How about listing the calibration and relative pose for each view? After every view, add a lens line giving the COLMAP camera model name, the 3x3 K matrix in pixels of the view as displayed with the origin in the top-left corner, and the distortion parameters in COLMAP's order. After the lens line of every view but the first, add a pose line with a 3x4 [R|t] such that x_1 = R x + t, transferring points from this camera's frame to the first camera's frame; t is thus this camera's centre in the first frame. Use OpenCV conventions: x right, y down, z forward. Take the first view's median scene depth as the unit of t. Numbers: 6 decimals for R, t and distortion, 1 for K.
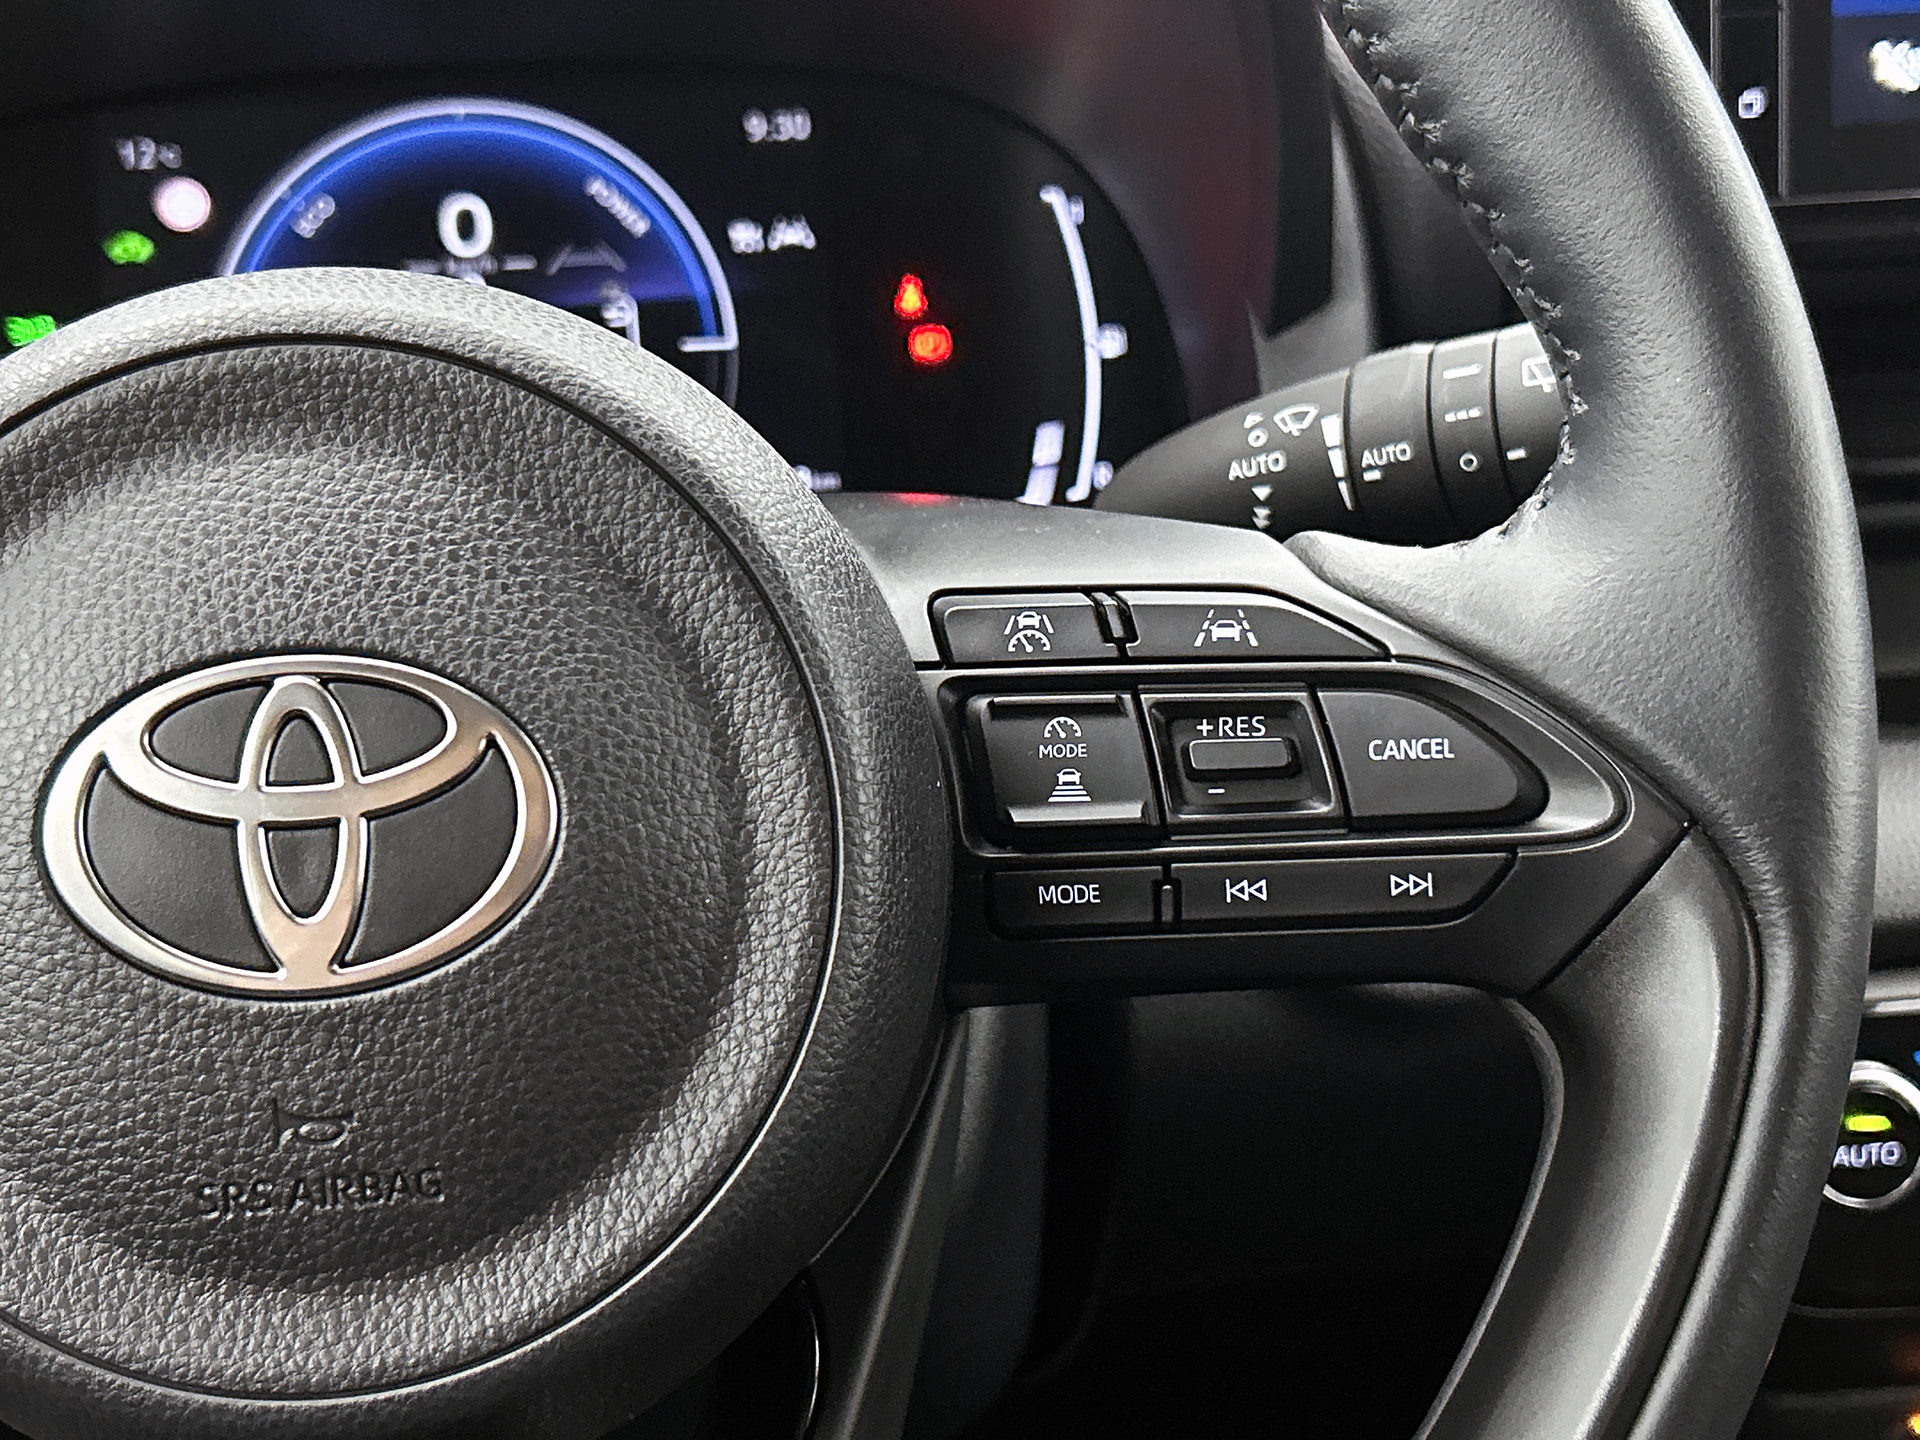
lens RADIAL K [[2766.9, 0, 988.2], [0, 2766.9, 759.4], [0, 0, 1]] dist [0.107022, 0.000000]
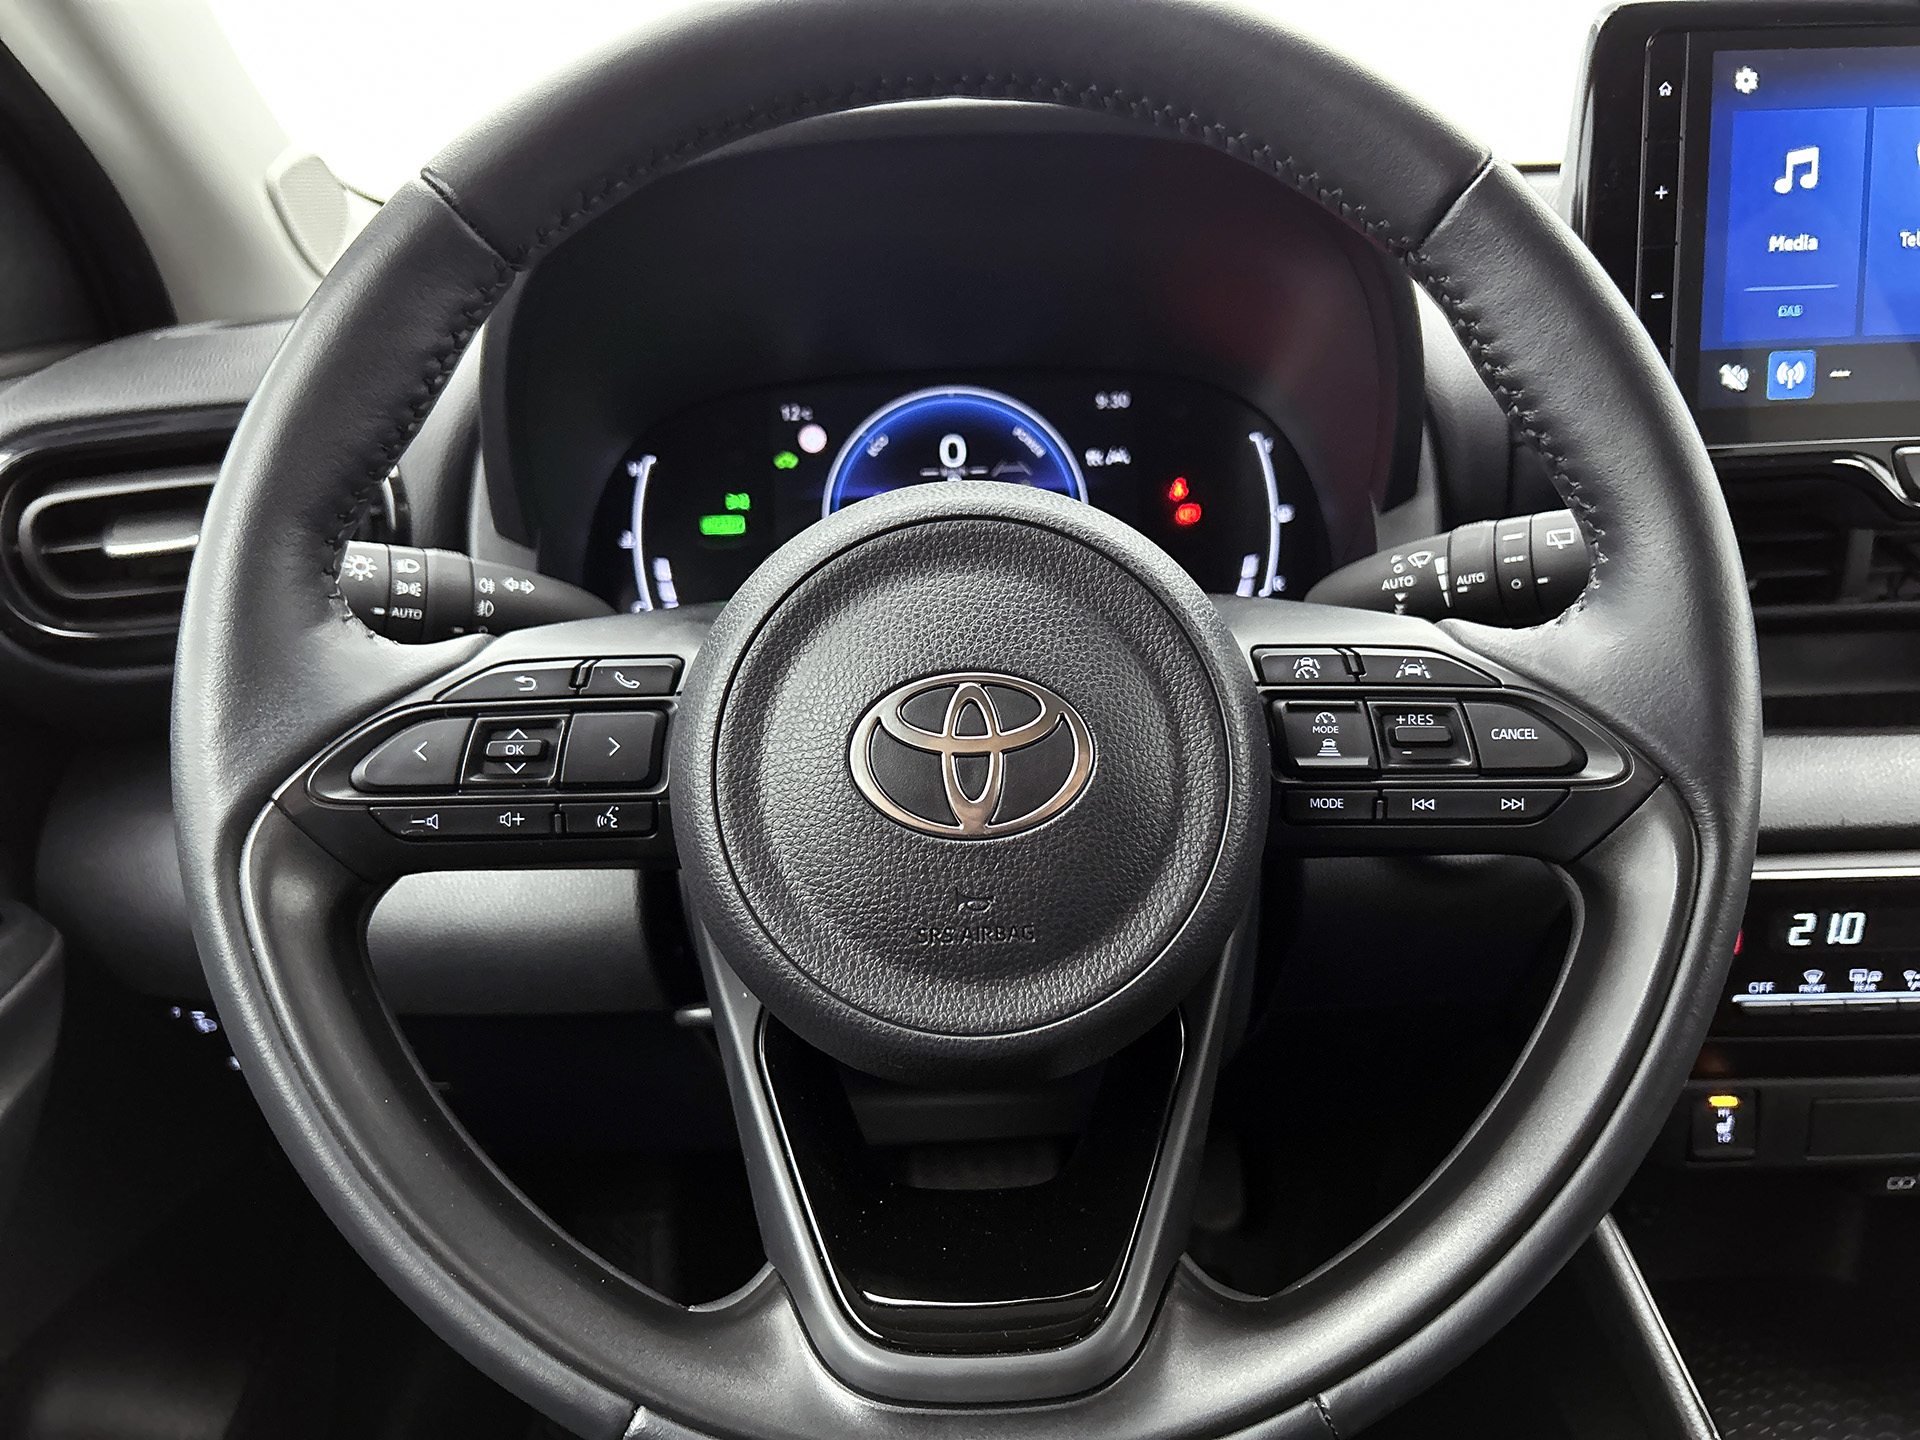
lens RADIAL K [[1500.9, 0, 965.1], [0, 1500.9, 720.4], [0, 0, 1]] dist [0.066571, -0.073067]
pose [[0.995620, 0.028741, -0.088960, -0.134127], [-0.029131, 0.999571, -0.003087, 0.001336], [0.088833, 0.005665, 0.996030, -0.085461]]
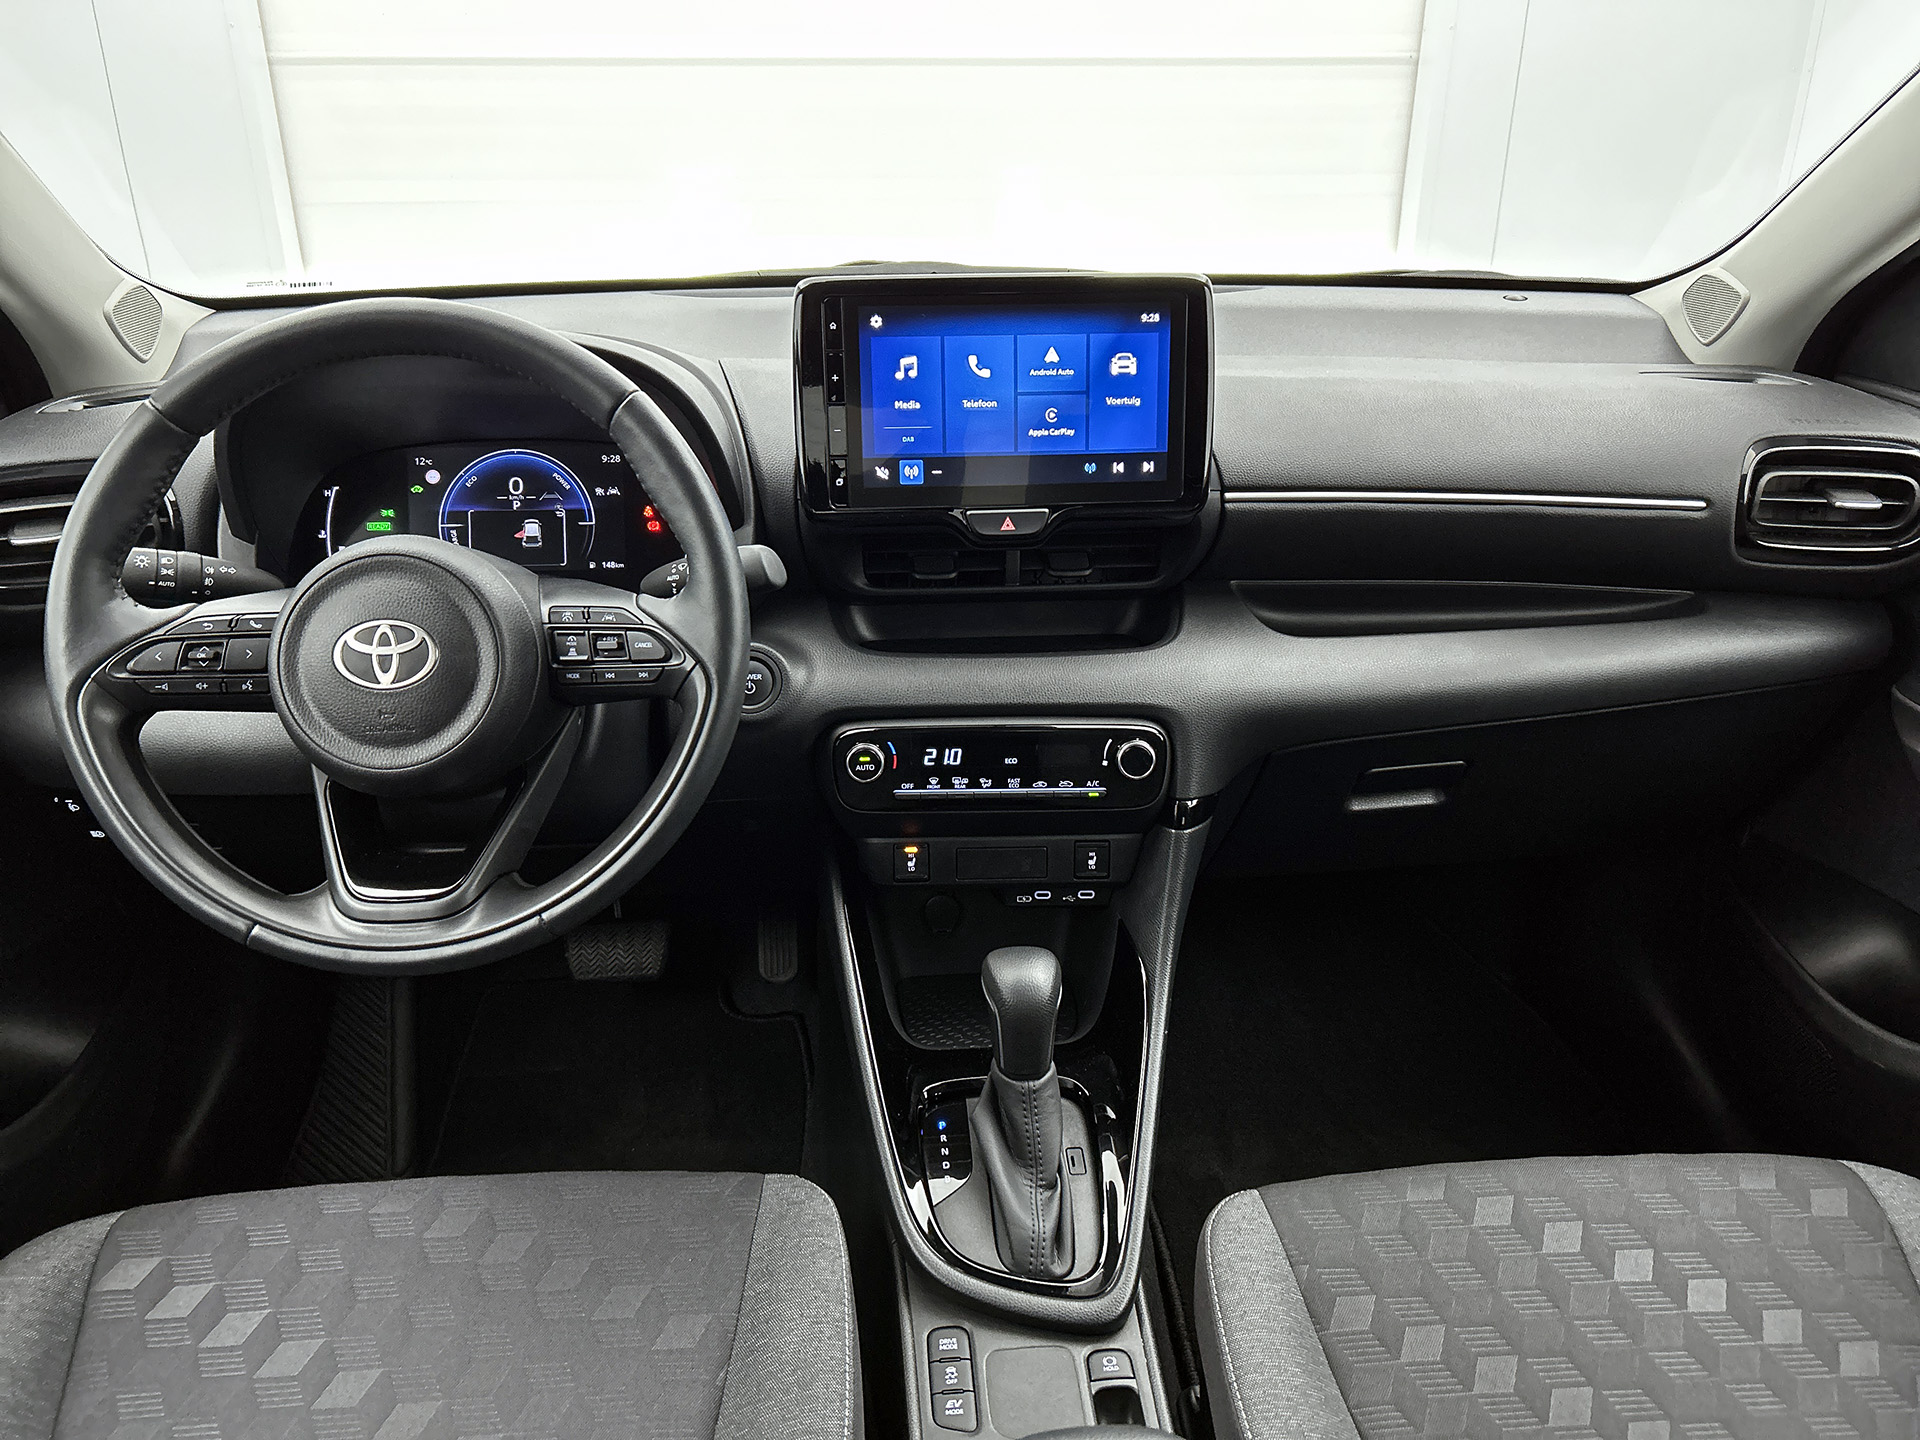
lens RADIAL K [[1500.9, 0, 962.3], [0, 1500.9, 734.8], [0, 0, 1]] dist [0.066571, -0.073067]
pose [[0.998484, 0.043256, -0.034046, 0.726055], [-0.041117, 0.997279, 0.061192, -0.042564], [0.036601, -0.059699, 0.997545, -1.394309]]
